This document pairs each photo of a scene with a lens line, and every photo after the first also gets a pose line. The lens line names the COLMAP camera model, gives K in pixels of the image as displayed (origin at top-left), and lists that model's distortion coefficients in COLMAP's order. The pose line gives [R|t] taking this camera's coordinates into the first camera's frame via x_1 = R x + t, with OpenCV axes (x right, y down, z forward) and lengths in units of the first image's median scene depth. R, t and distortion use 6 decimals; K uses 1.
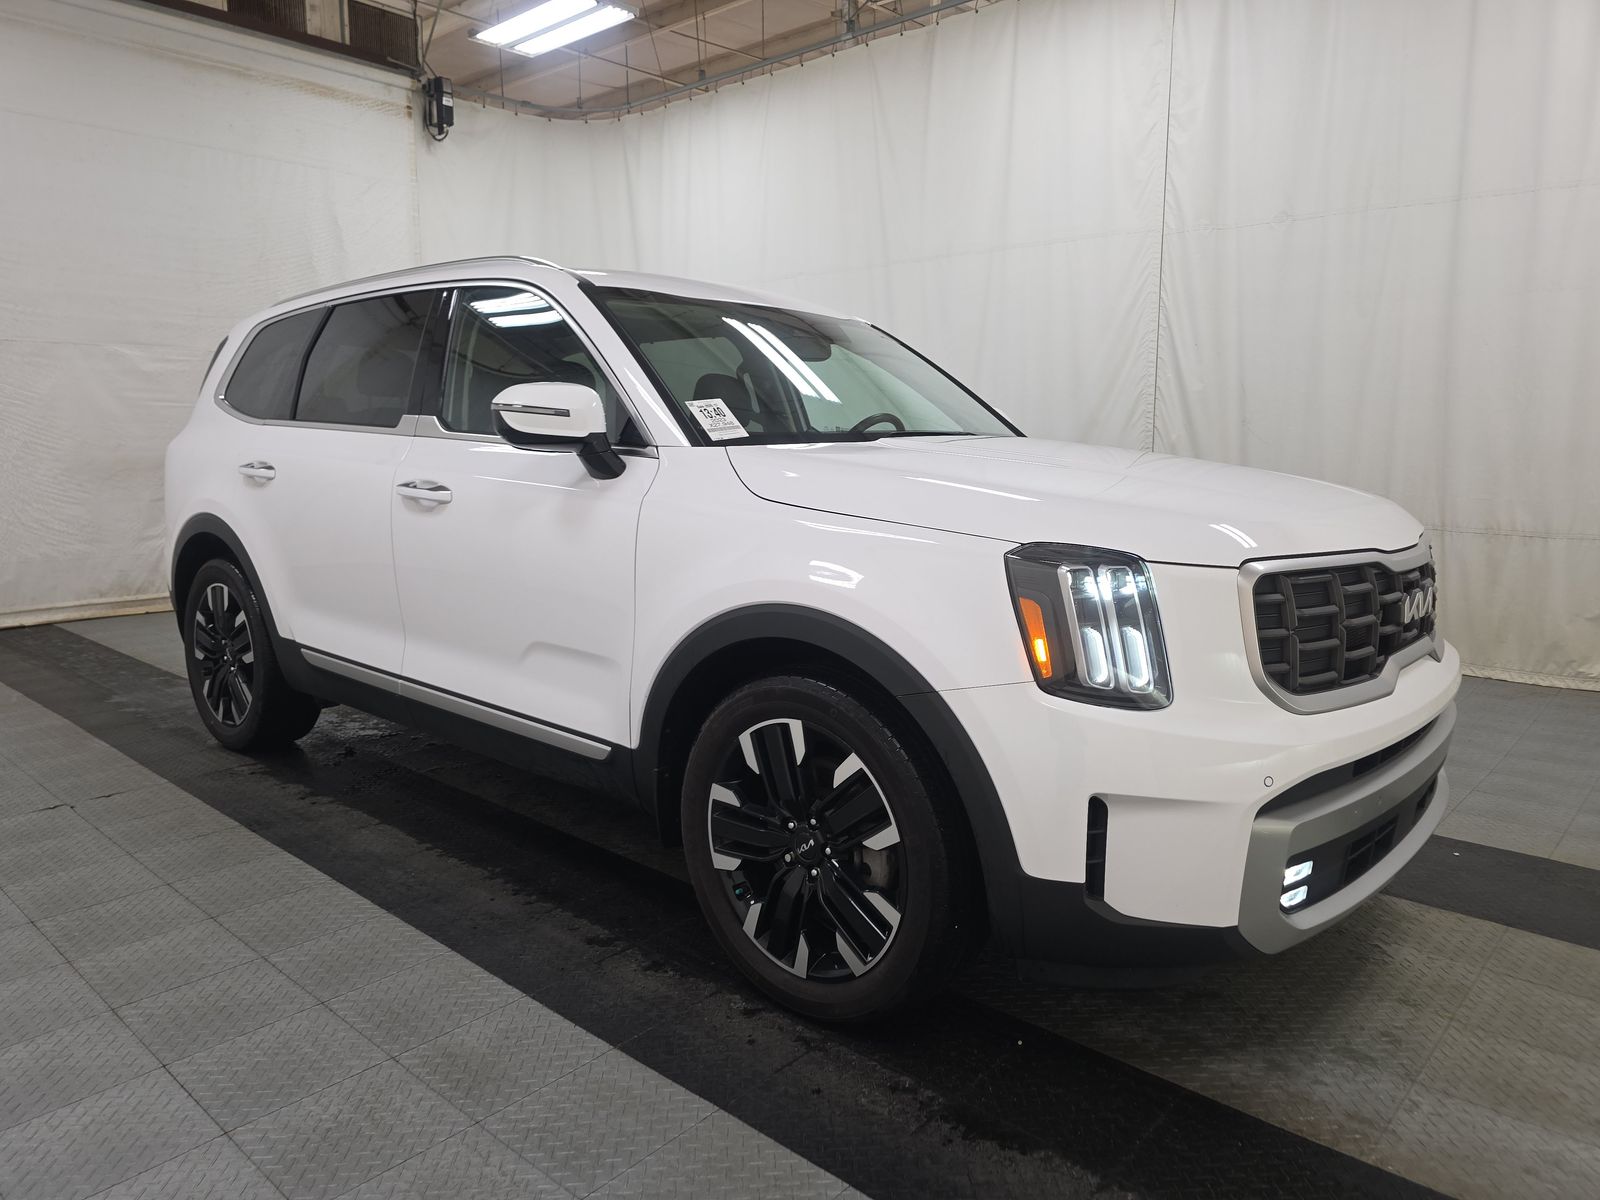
lens RADIAL K [[1073.7, 0, 836.3], [0, 1073.7, 599.3], [0, 0, 1]] dist [0.010131, -0.001639]
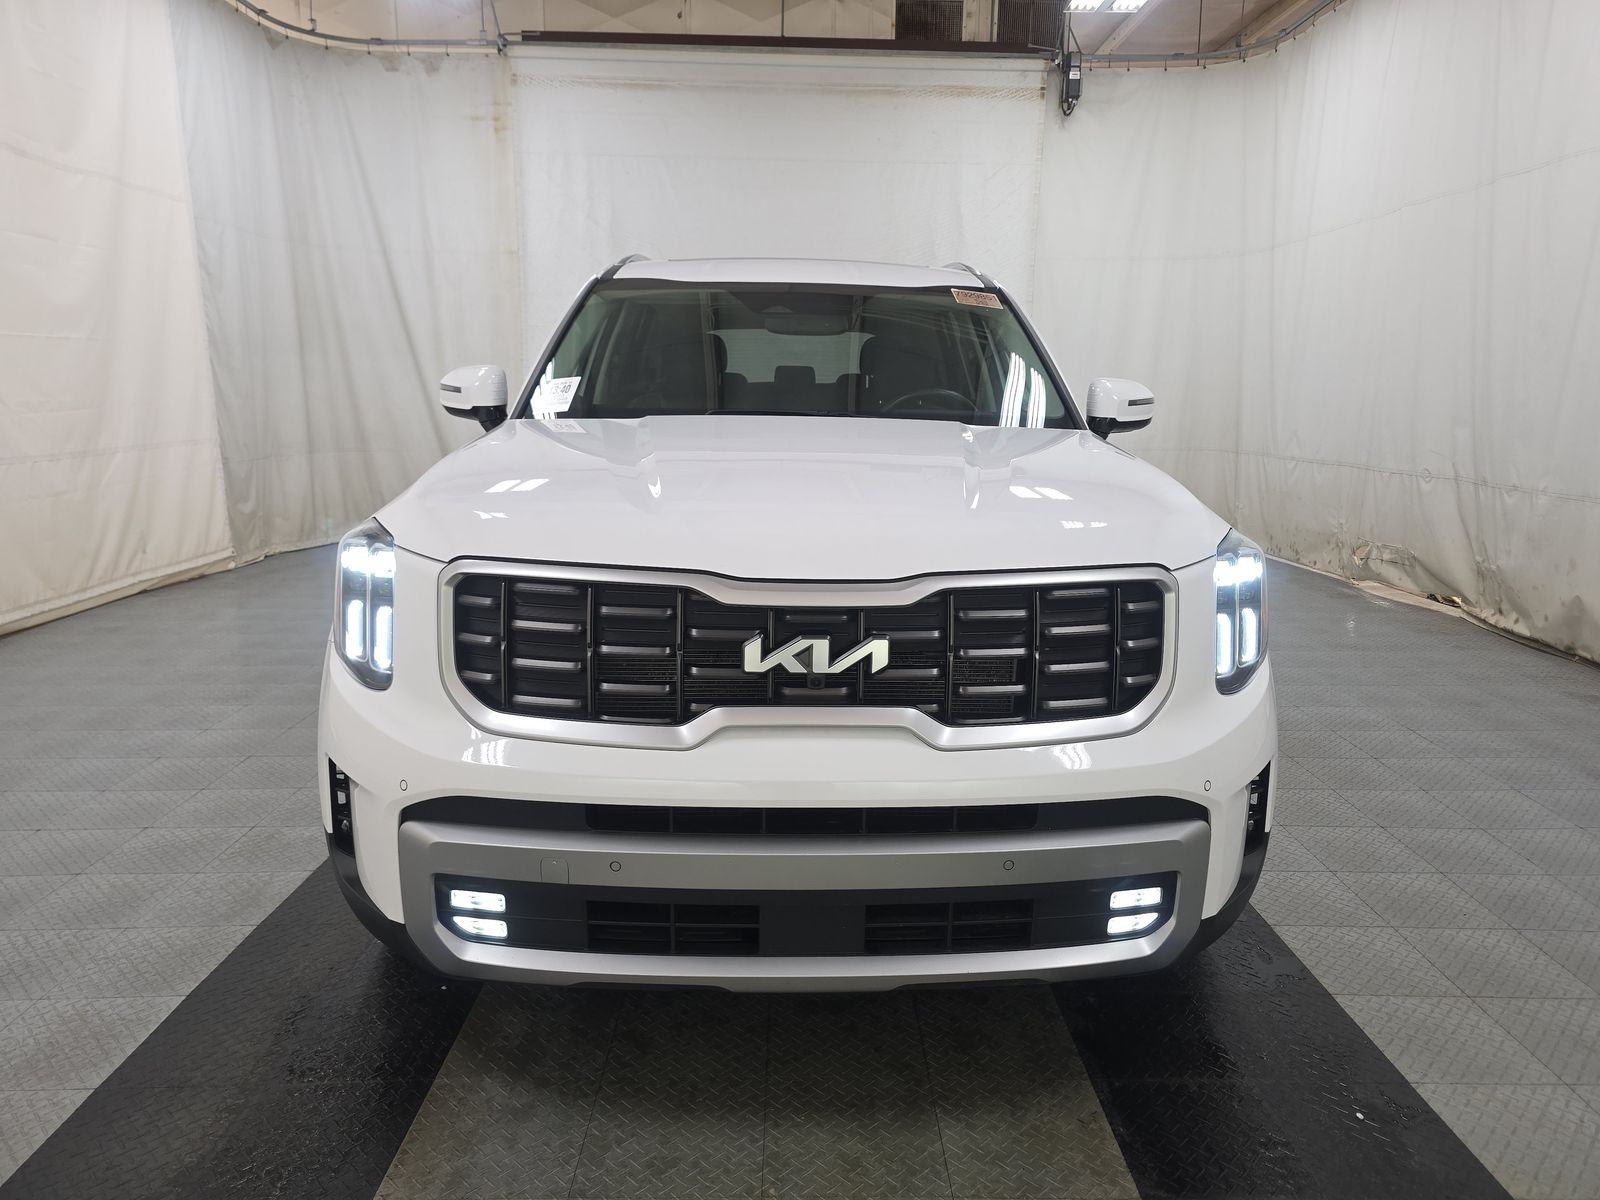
lens RADIAL K [[1073.7, 0, 836.3], [0, 1073.7, 599.3], [0, 0, 1]] dist [0.010131, -0.001639]
pose [[0.689586, 0.142405, -0.710064, 0.297775], [-0.117603, 0.989482, 0.084232, -0.027199], [0.714591, 0.025421, 0.699081, 0.135829]]
